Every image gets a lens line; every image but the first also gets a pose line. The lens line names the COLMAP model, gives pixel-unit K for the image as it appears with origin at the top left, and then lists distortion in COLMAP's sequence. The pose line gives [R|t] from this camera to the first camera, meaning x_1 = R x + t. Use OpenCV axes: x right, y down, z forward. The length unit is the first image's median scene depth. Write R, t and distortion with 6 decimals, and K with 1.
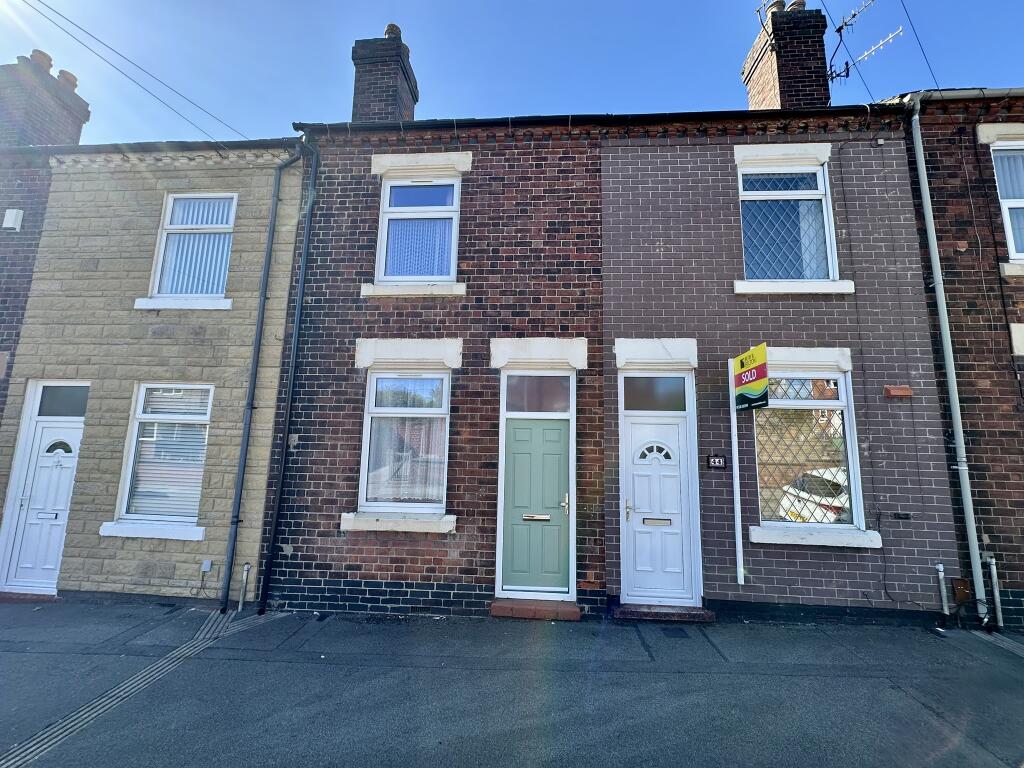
lens RADIAL K [[405.7, 0, 510.9], [0, 405.7, 383.0], [0, 0, 1]] dist [-0.000368, -0.000057]
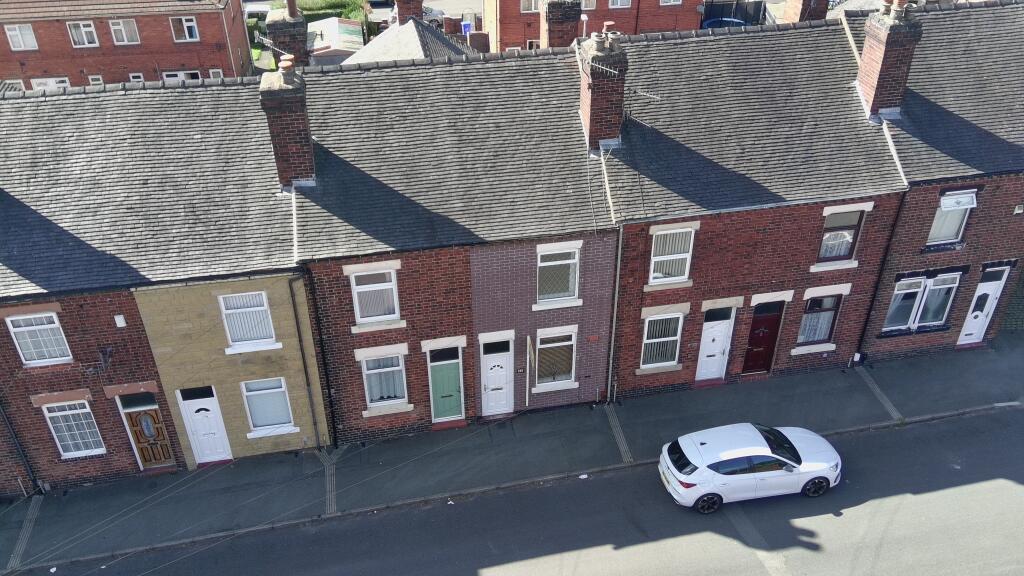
lens RADIAL K [[846.4, 0, 516.8], [0, 846.4, 285.5], [0, 0, 1]] dist [0.123697, -0.204929]
pose [[0.965970, -0.166795, 0.197690, -0.393610], [-0.012606, 0.733036, 0.680073, -3.340139], [-0.258347, -0.659422, 0.705988, -2.054737]]
